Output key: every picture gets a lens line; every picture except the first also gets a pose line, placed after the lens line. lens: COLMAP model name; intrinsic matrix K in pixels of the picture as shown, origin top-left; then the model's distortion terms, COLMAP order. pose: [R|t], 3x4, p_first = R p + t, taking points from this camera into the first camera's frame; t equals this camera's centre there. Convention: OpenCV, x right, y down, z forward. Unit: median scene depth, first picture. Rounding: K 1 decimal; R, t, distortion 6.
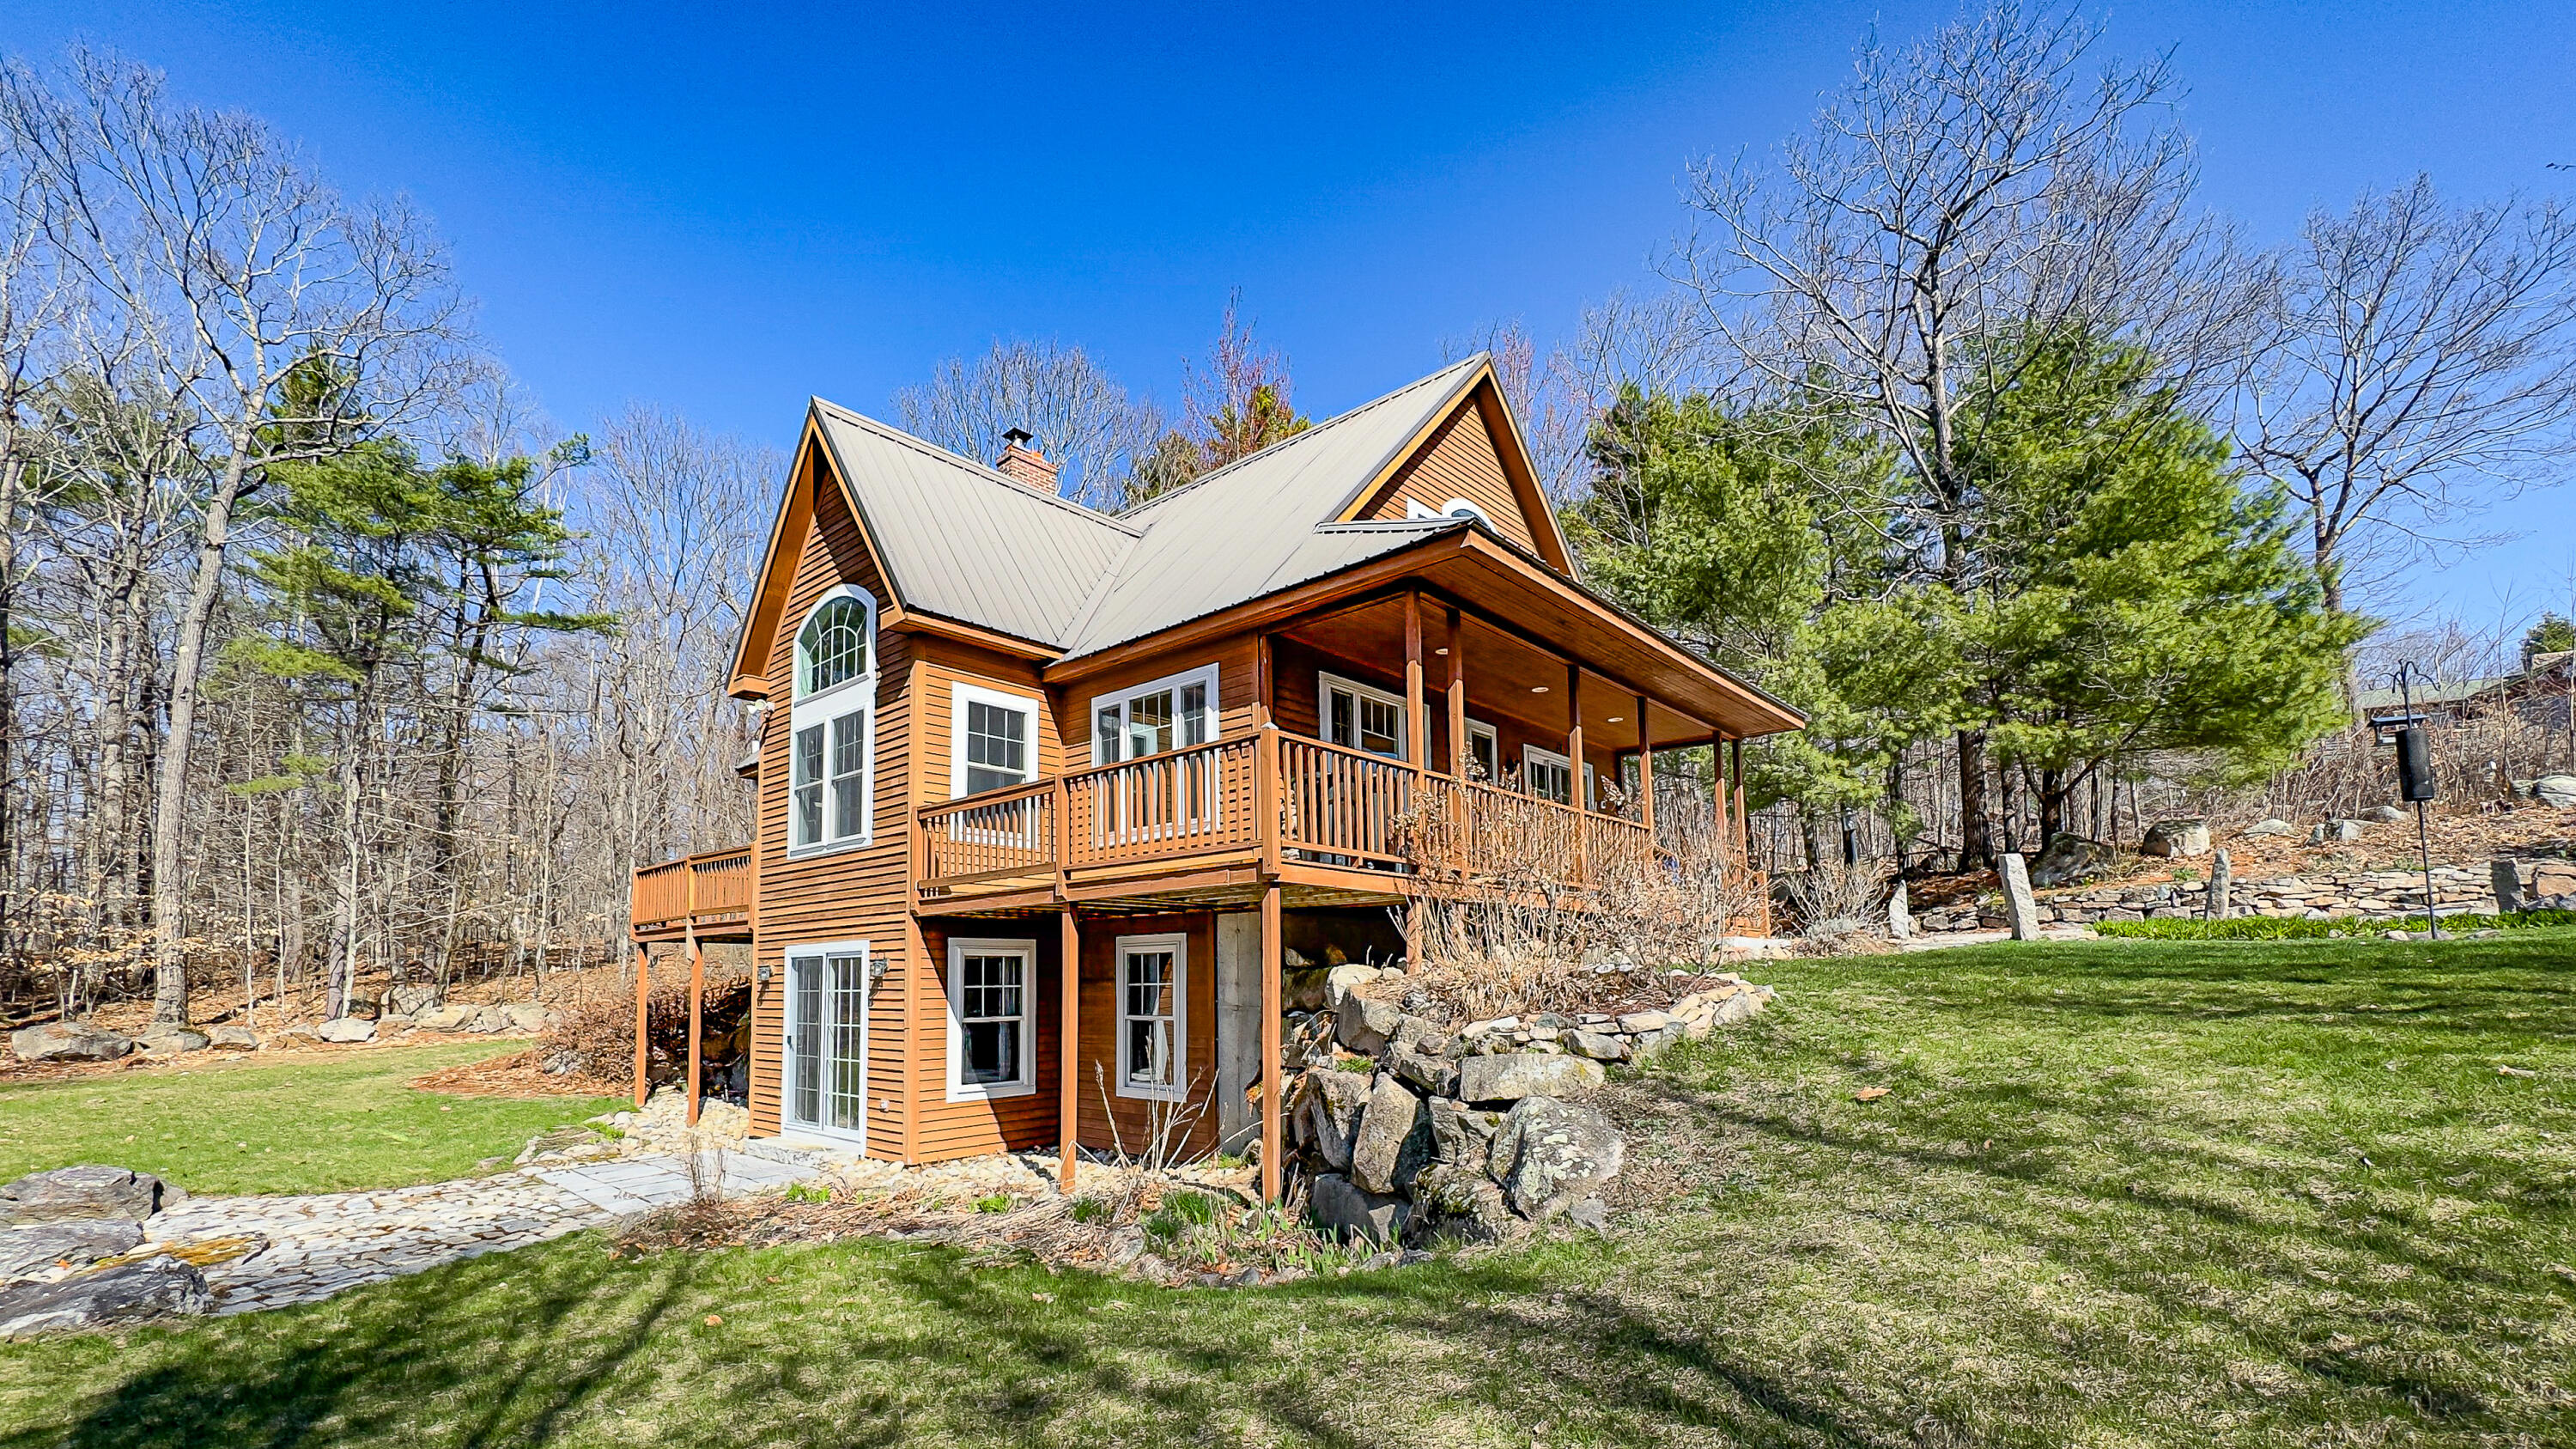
lens RADIAL K [[1055.9, 0, 1329.4], [0, 1055.9, 753.3], [0, 0, 1]] dist [0.008347, 0.000112]
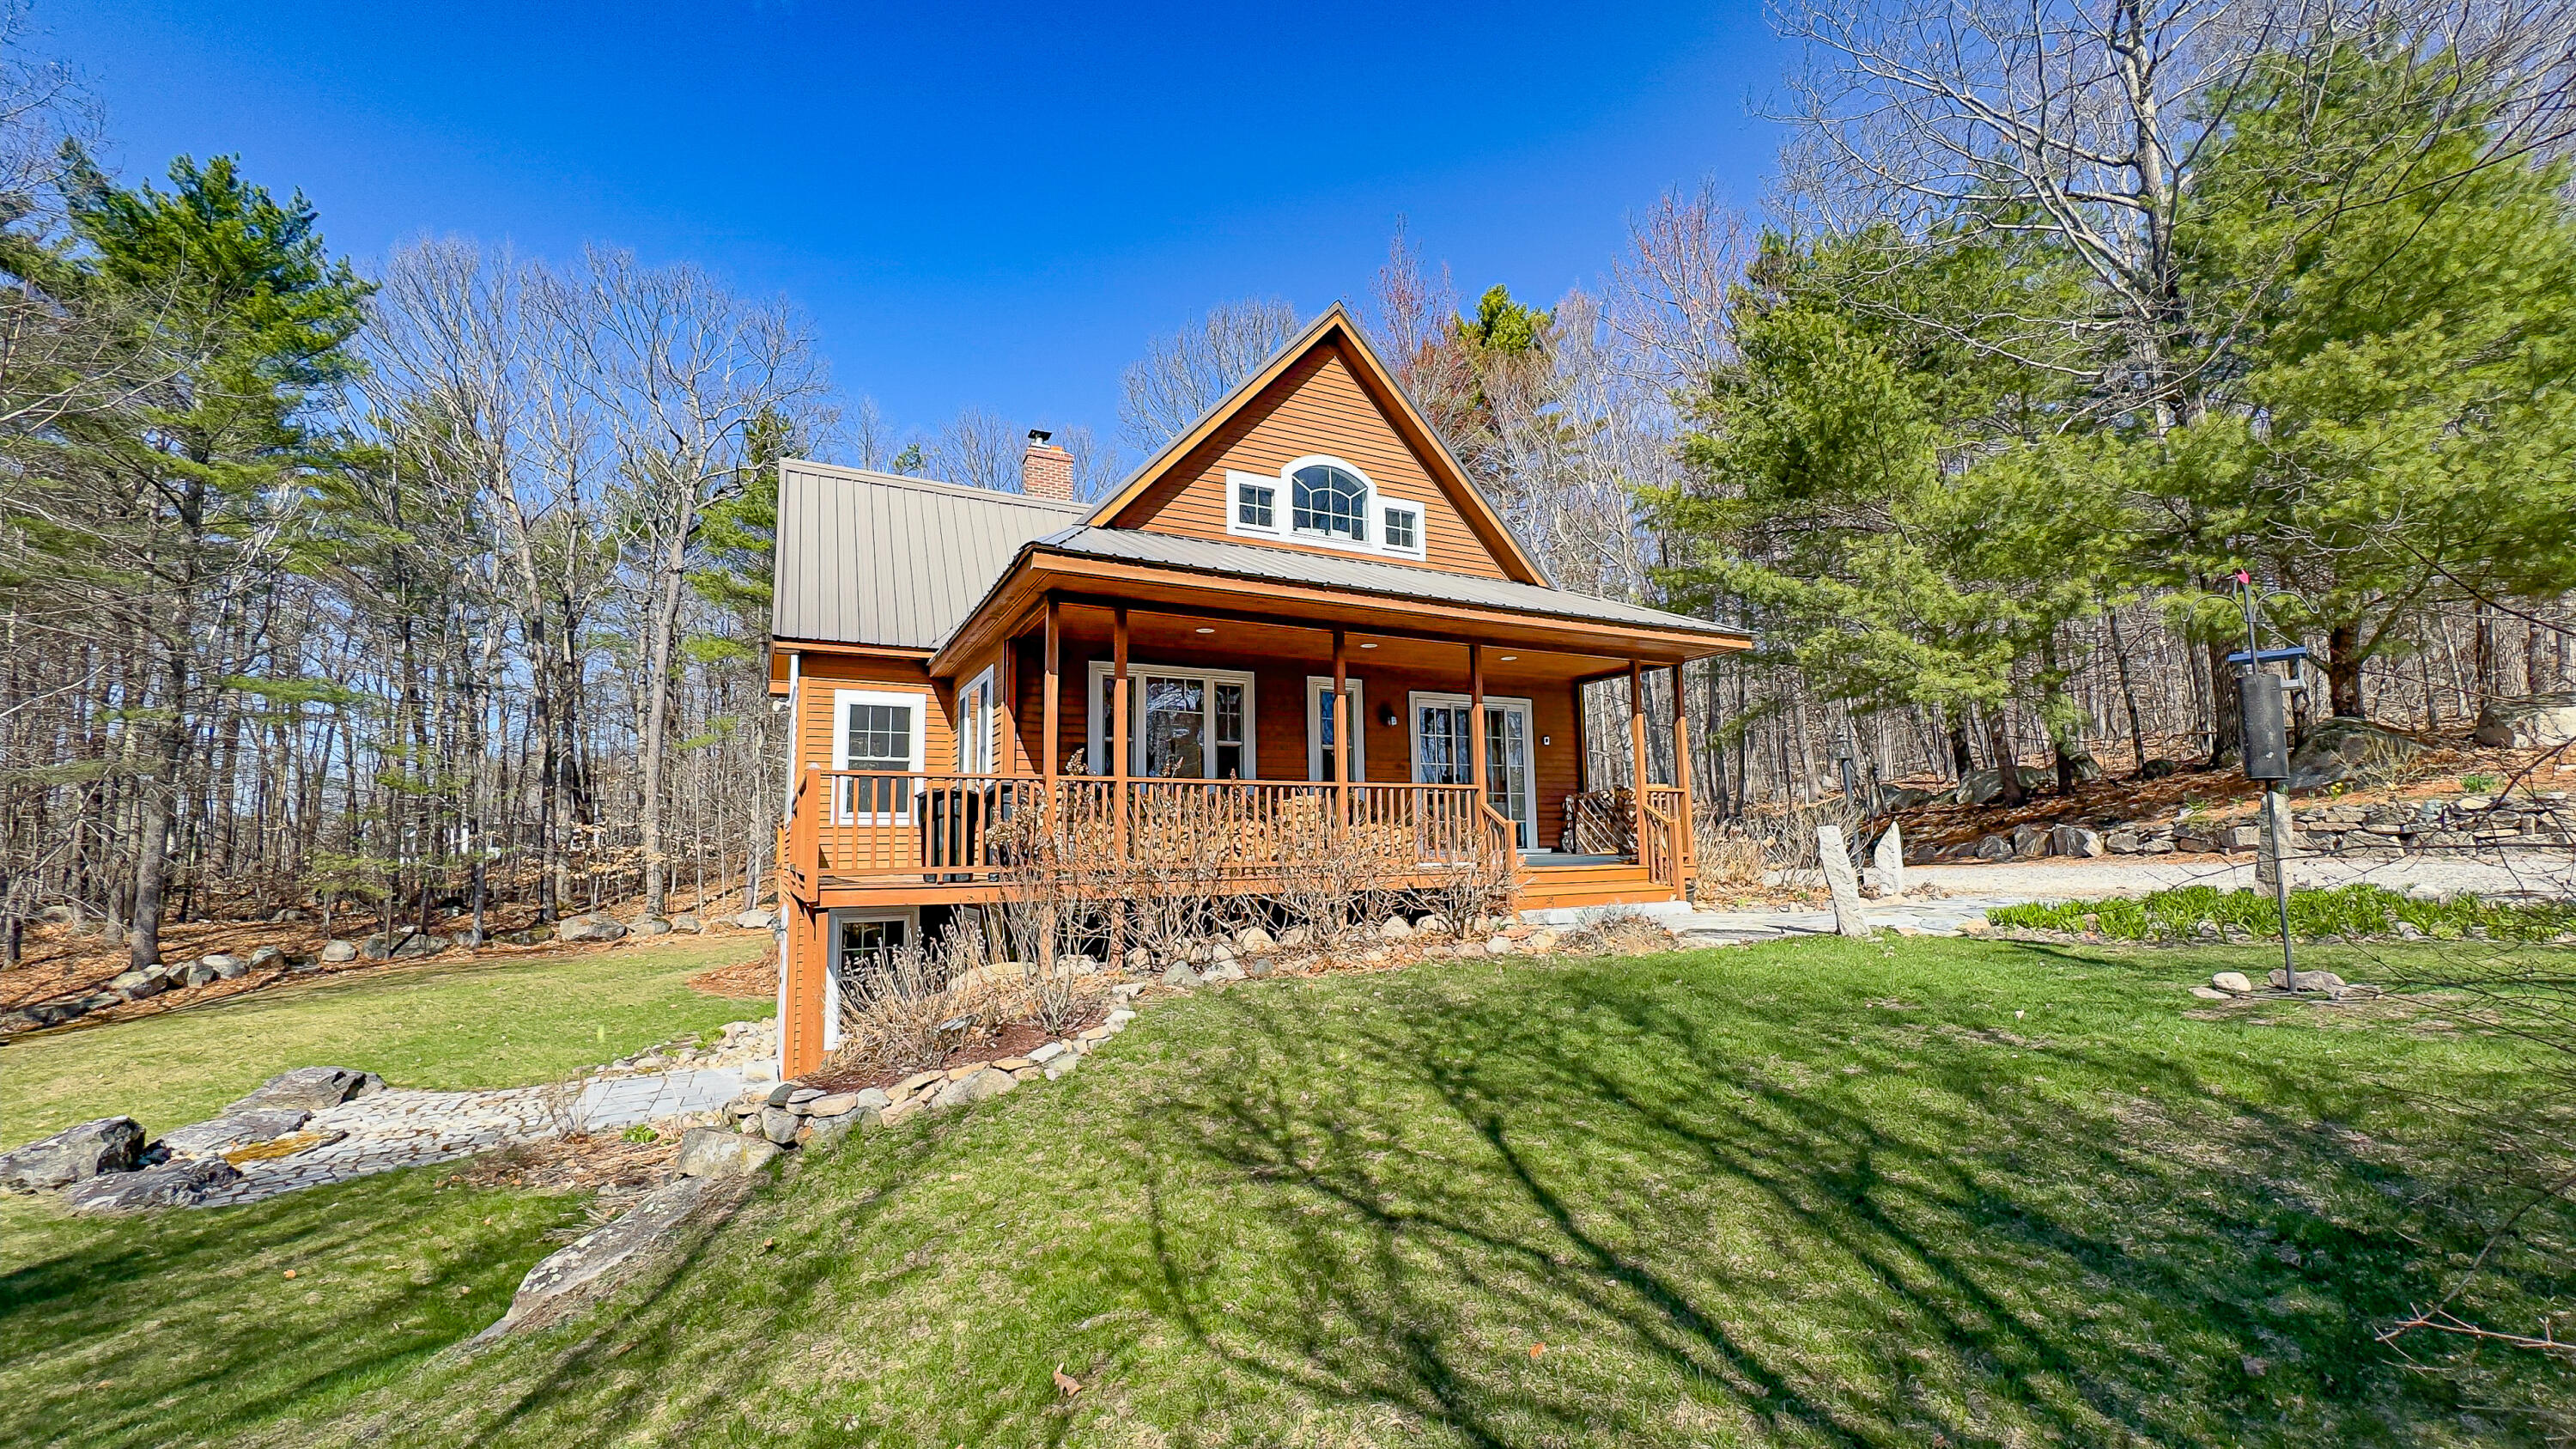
lens RADIAL K [[1010.1, 0, 1334.7], [0, 1010.1, 614.9], [0, 0, 1]] dist [0.001687, 0.000221]
pose [[0.931511, -0.083702, -0.353951, 0.488276], [0.079874, 0.996480, -0.025437, -0.065695], [0.354835, -0.004576, 0.934918, 0.114485]]
